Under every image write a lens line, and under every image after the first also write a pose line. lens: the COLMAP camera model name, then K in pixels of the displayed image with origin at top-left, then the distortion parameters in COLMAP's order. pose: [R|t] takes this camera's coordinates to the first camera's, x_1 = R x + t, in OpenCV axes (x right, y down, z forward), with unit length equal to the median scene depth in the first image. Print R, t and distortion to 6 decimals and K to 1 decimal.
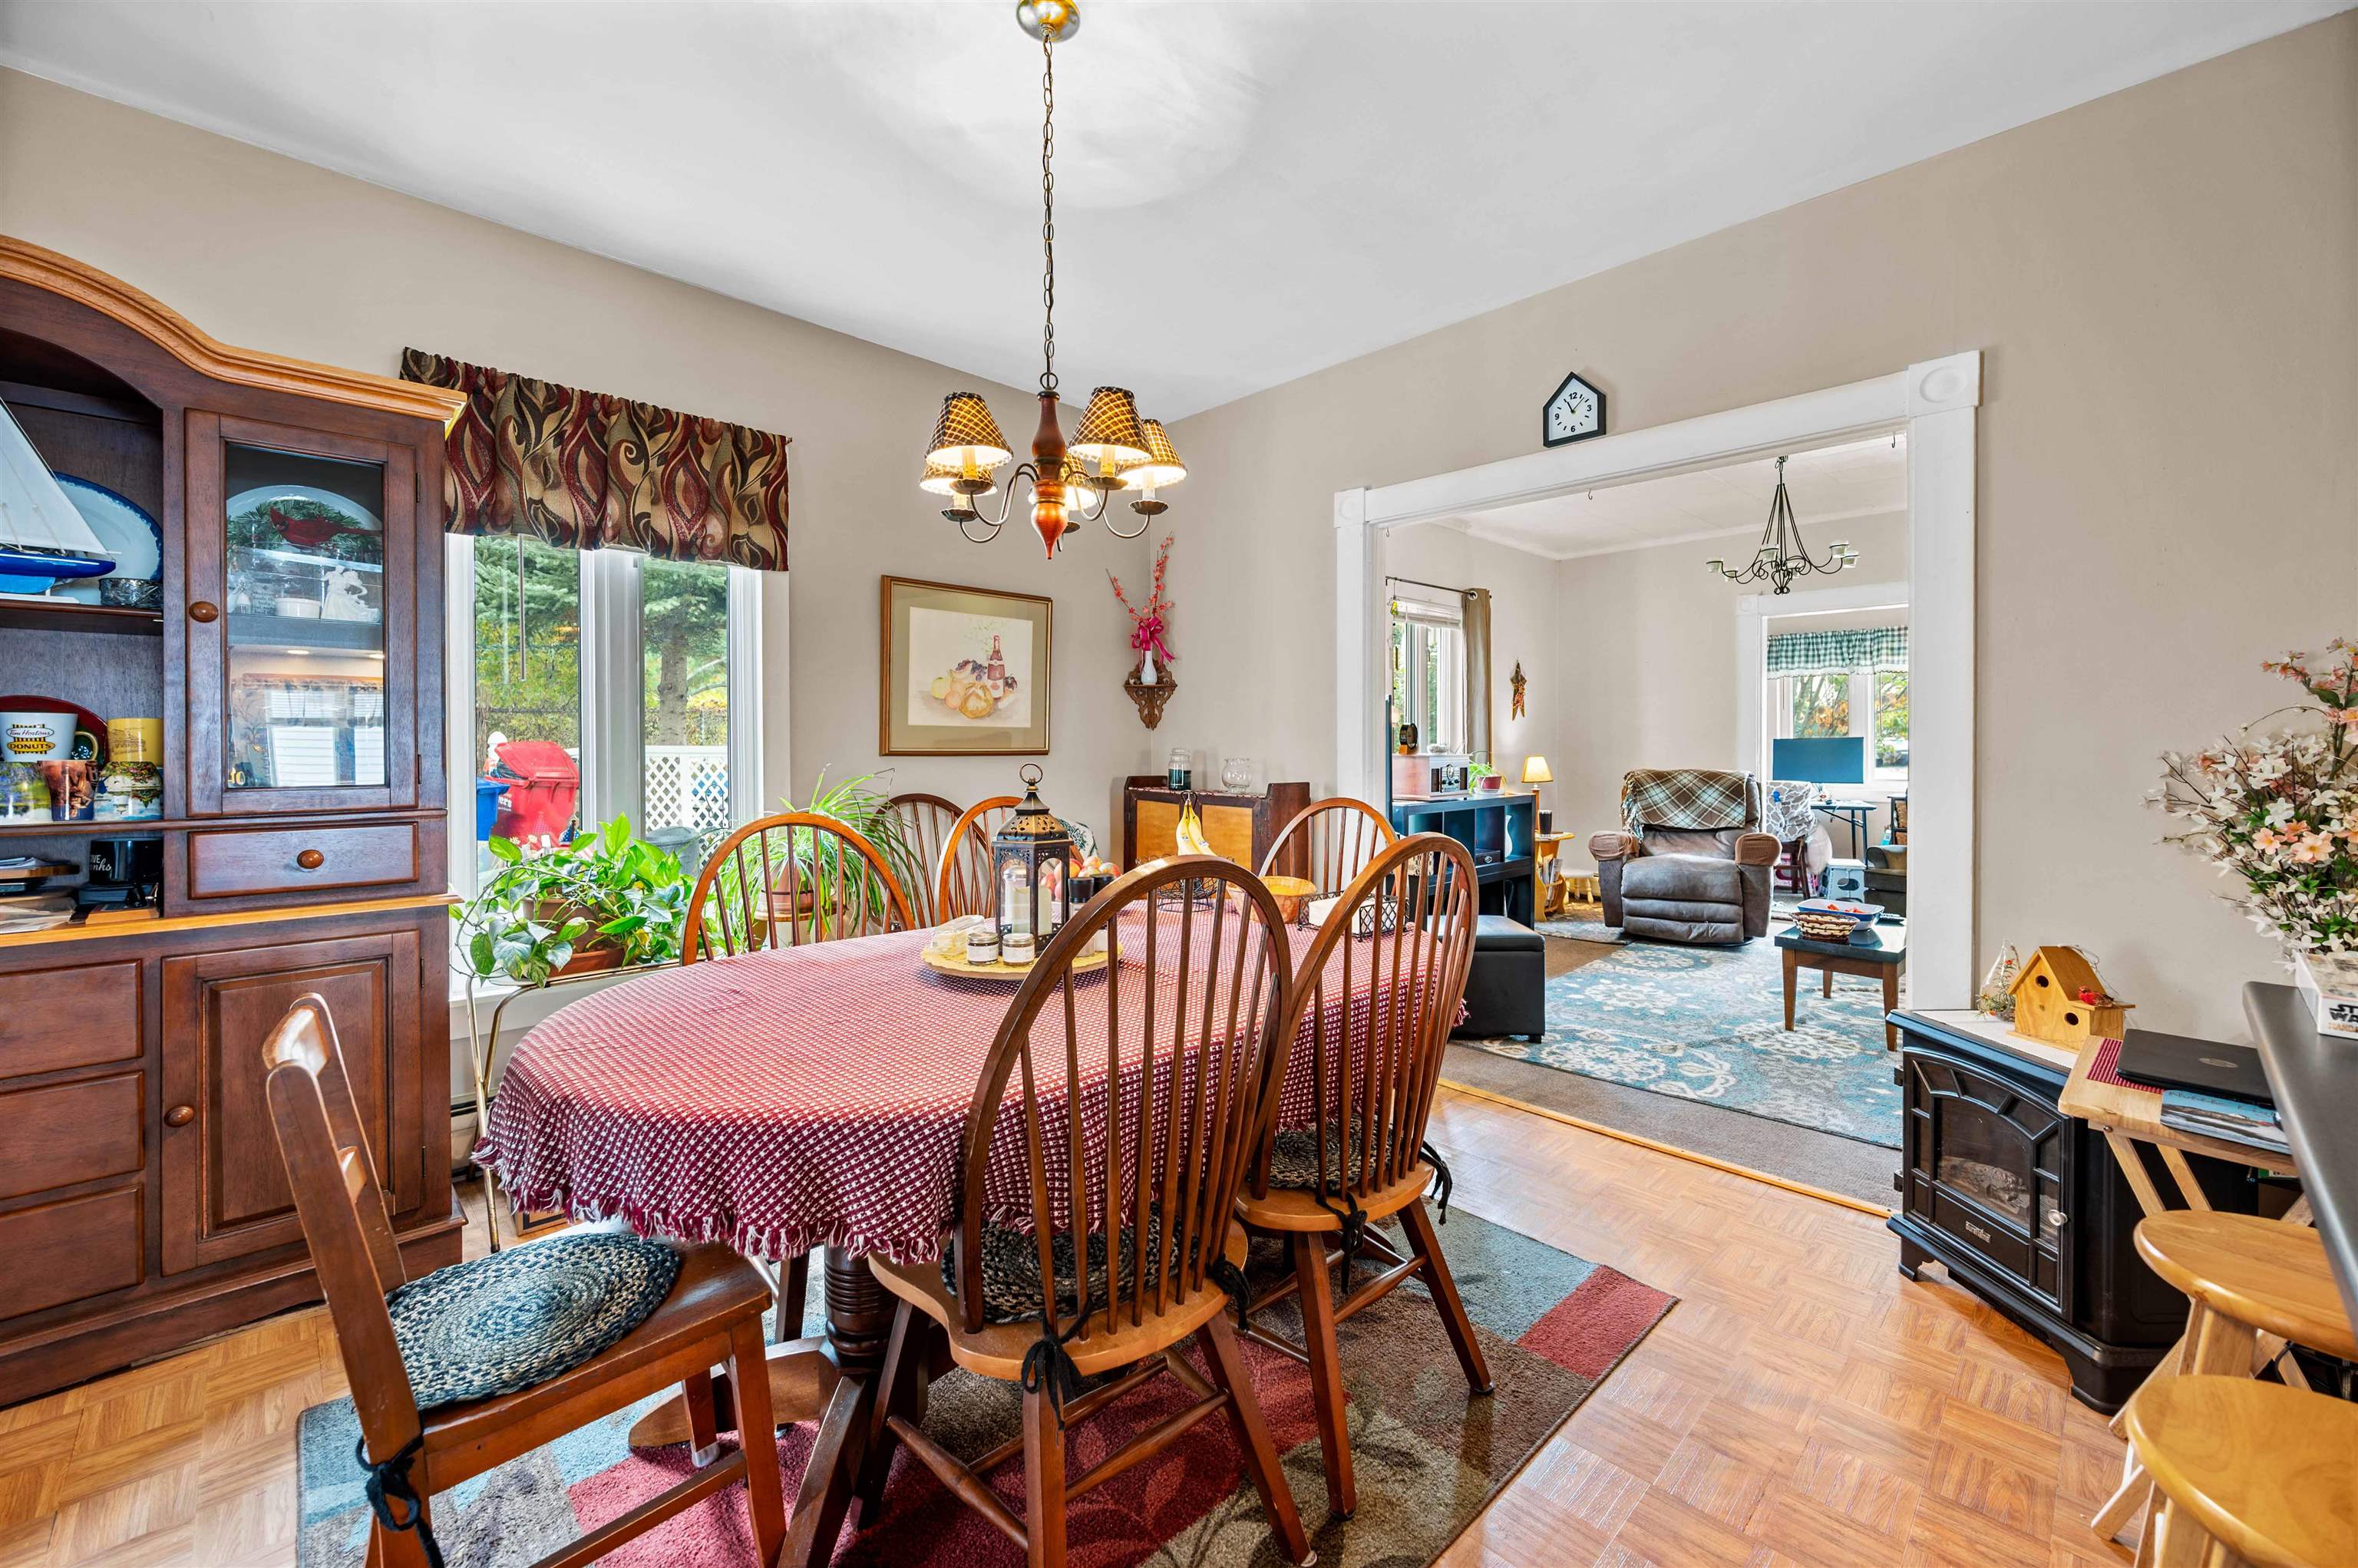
lens RADIAL K [[944.4, 0, 1186.3], [0, 944.4, 761.7], [0, 0, 1]] dist [-0.000465, 0.000612]
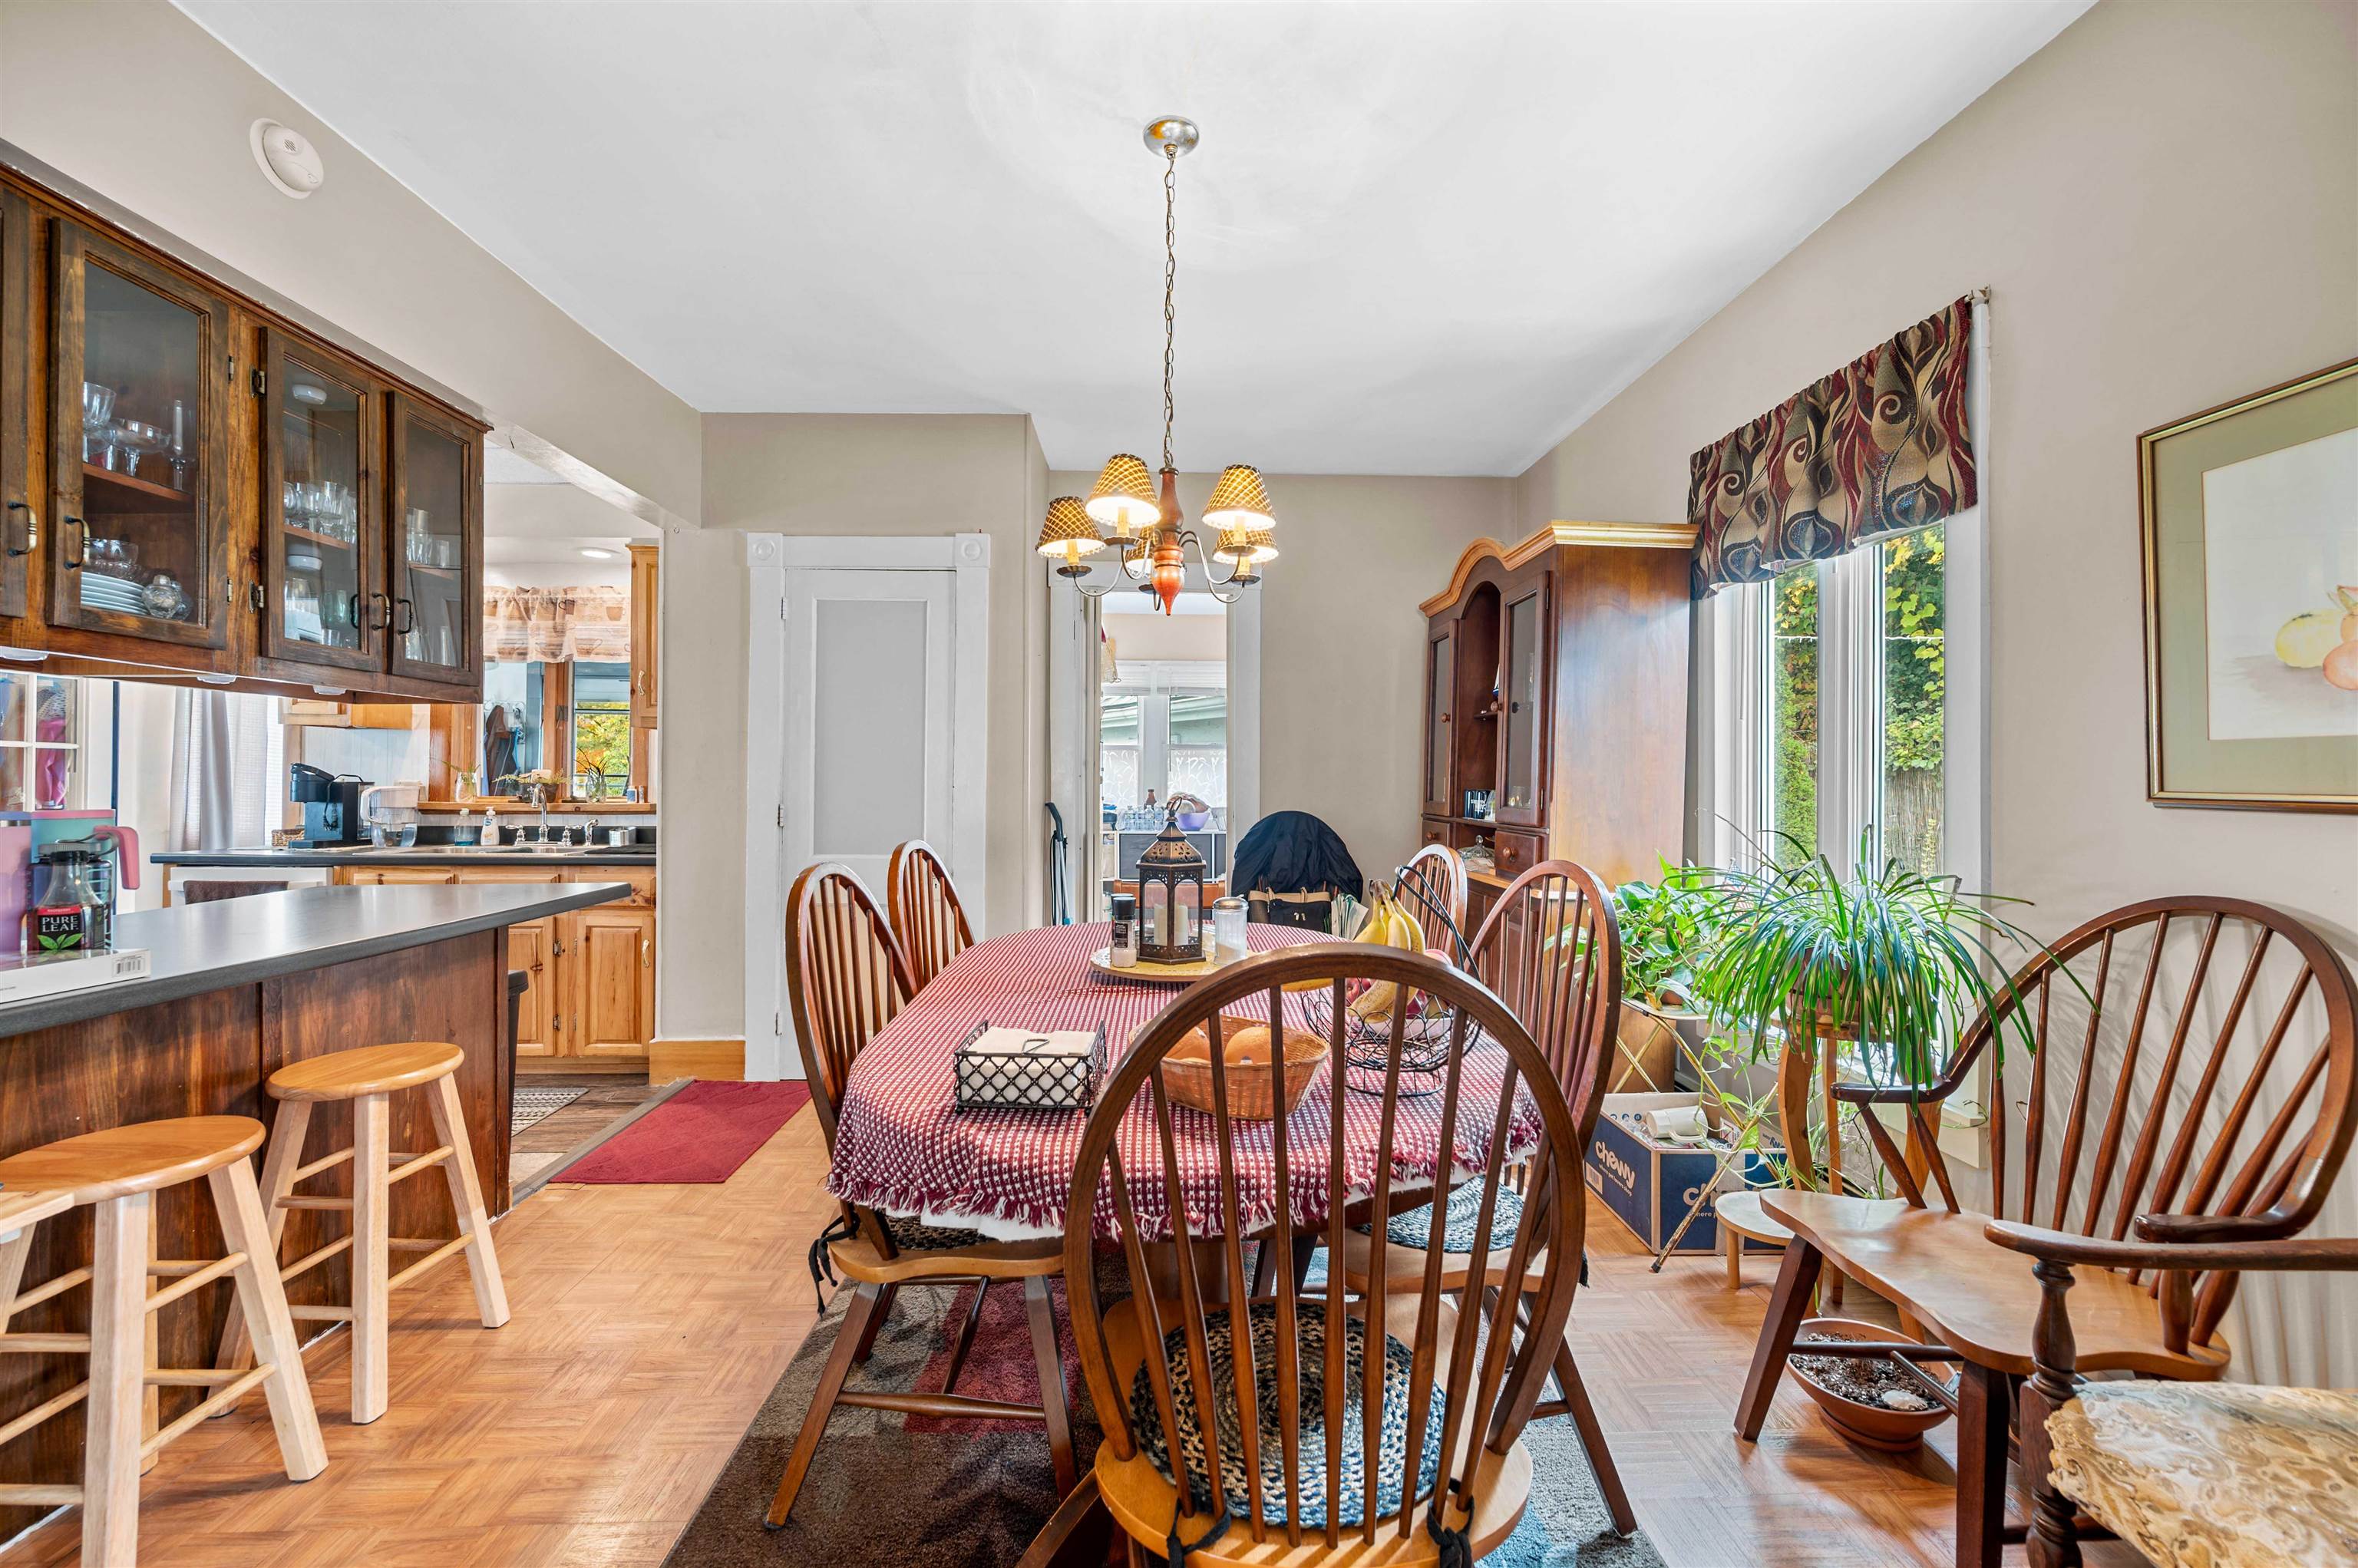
lens RADIAL K [[944.4, 0, 1175.2], [0, 944.4, 780.5], [0, 0, 1]] dist [-0.000465, 0.000612]
pose [[-0.682671, -0.000157, -0.730726, 0.360168], [-0.014987, 0.999793, 0.013787, -0.018166], [0.730572, 0.020363, -0.682532, 0.941990]]
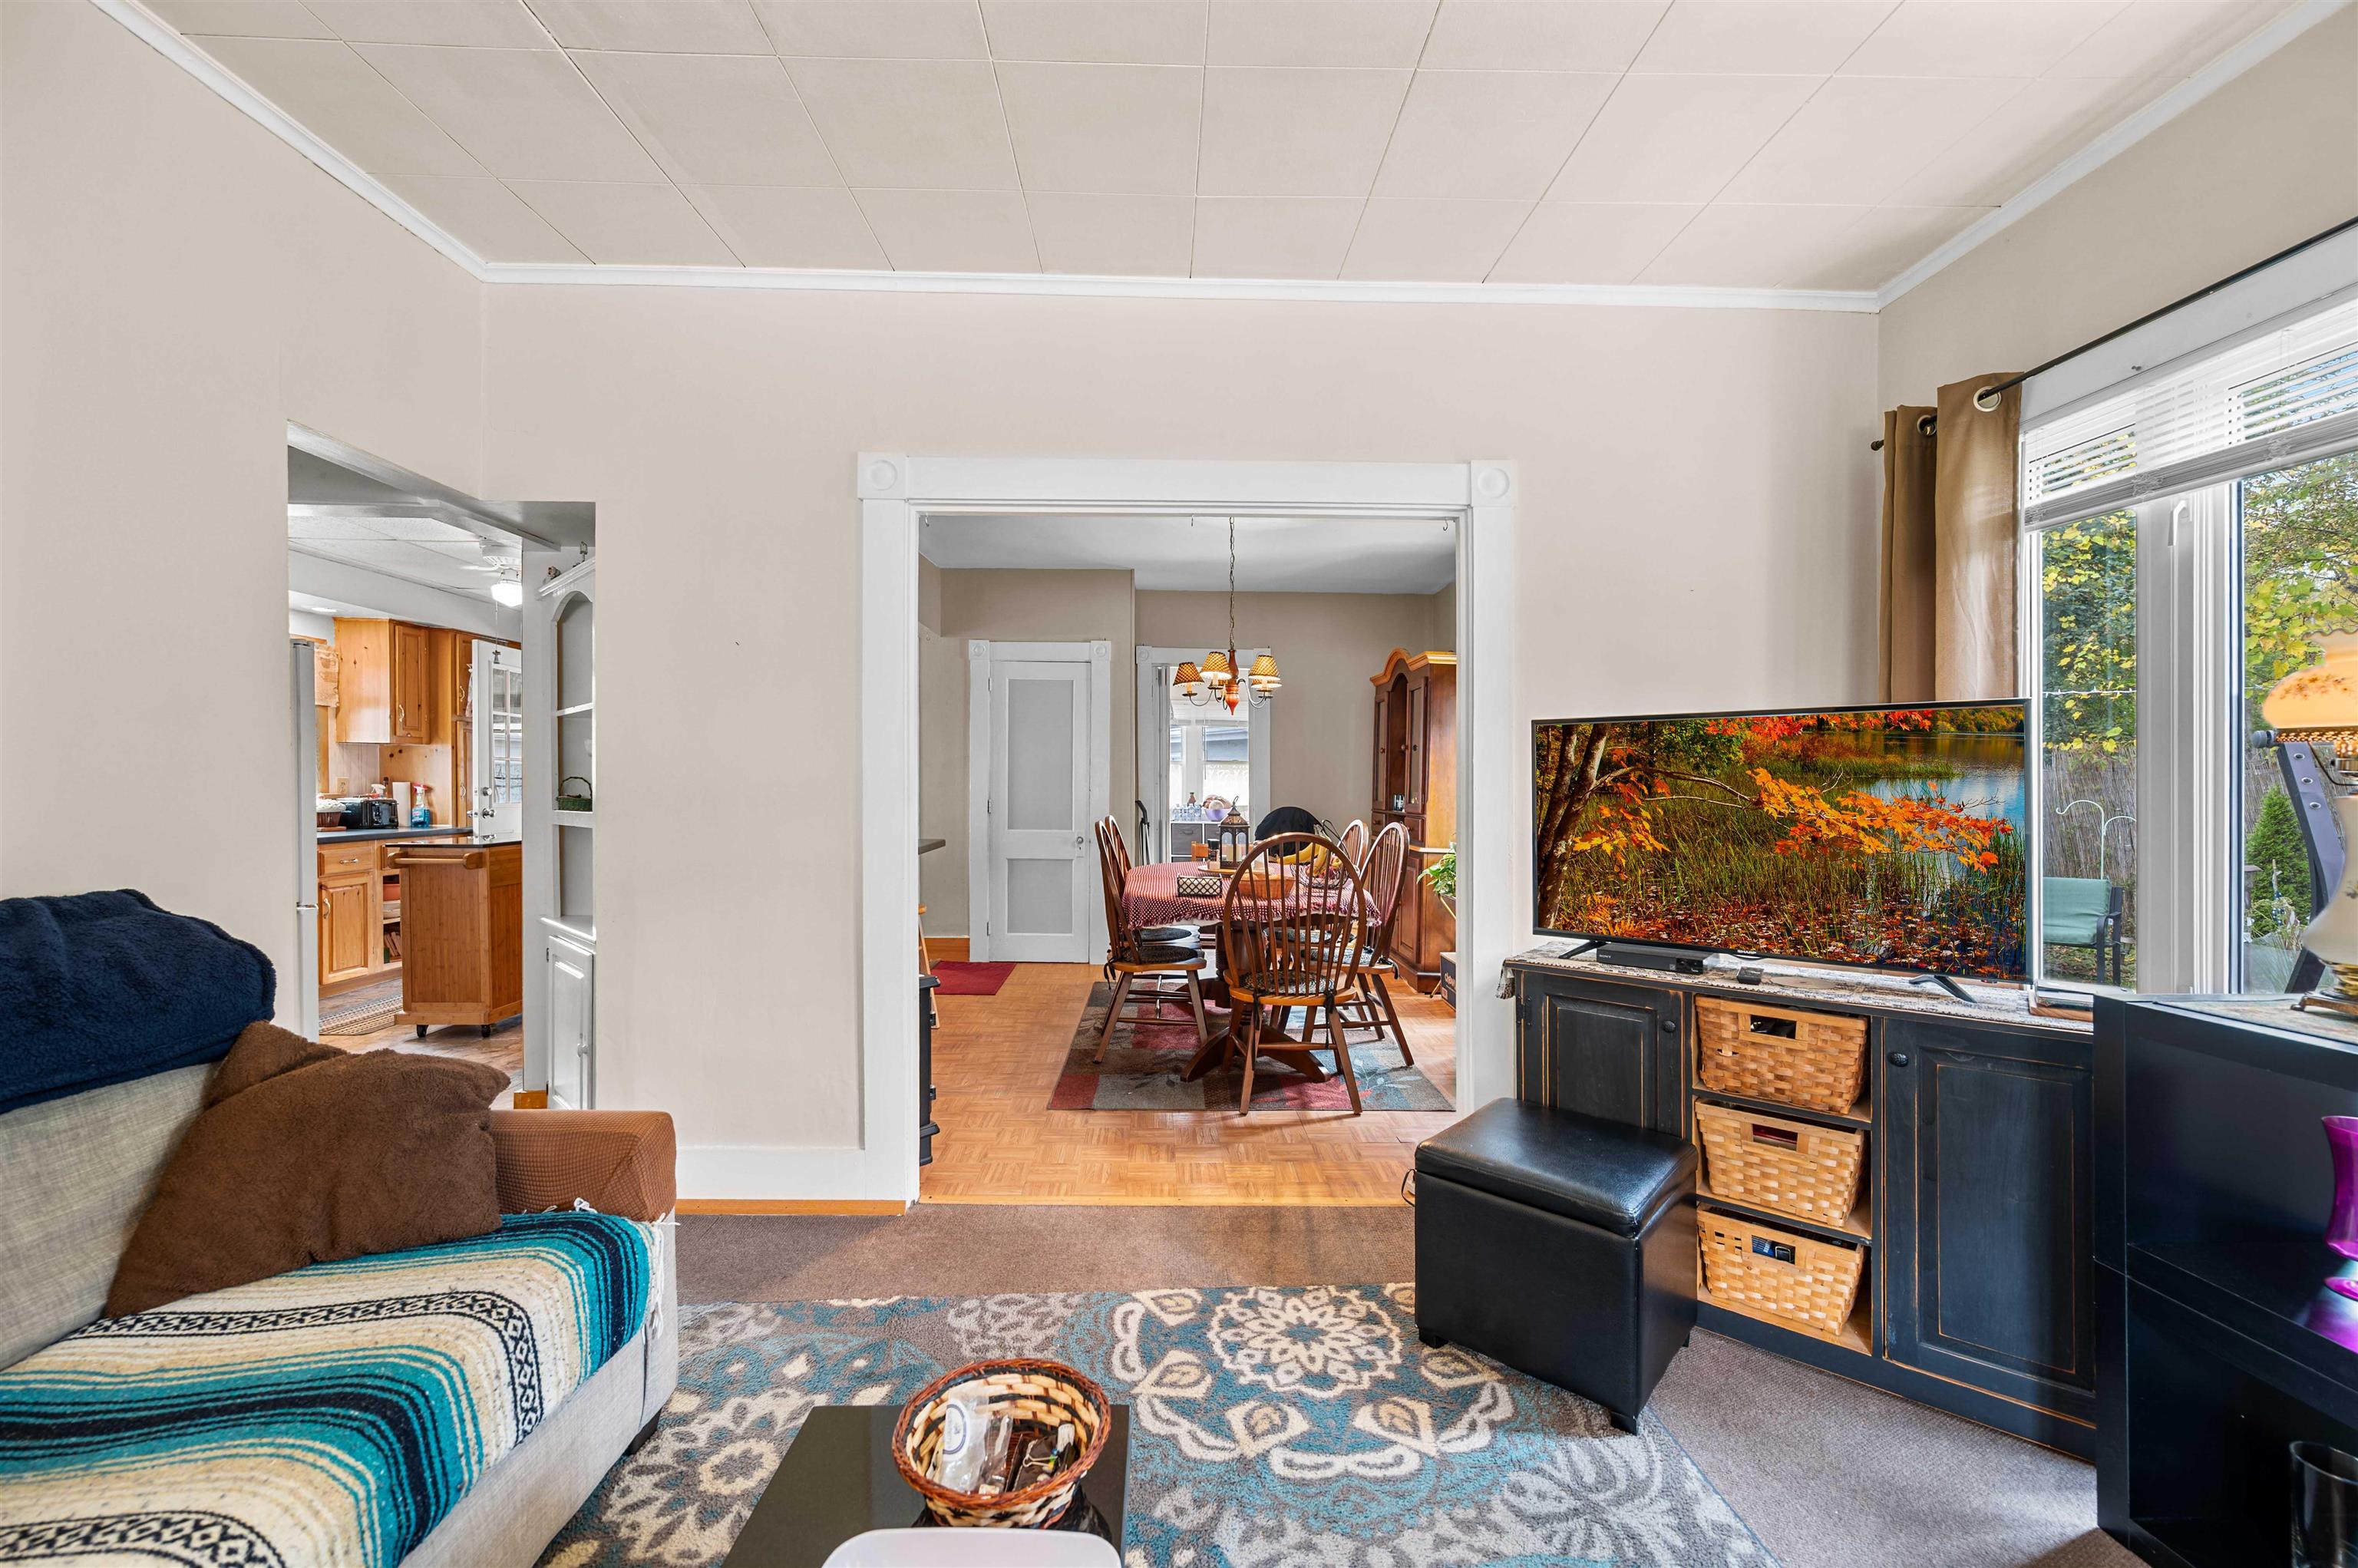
lens RADIAL K [[944.4, 0, 1173.9], [0, 944.4, 780.3], [0, 0, 1]] dist [-0.000465, 0.000612]
pose [[-0.685993, -0.005170, -0.727590, 0.966962], [-0.019018, 0.999761, 0.010826, -0.035189], [0.727360, 0.021264, -0.685927, 1.395490]]
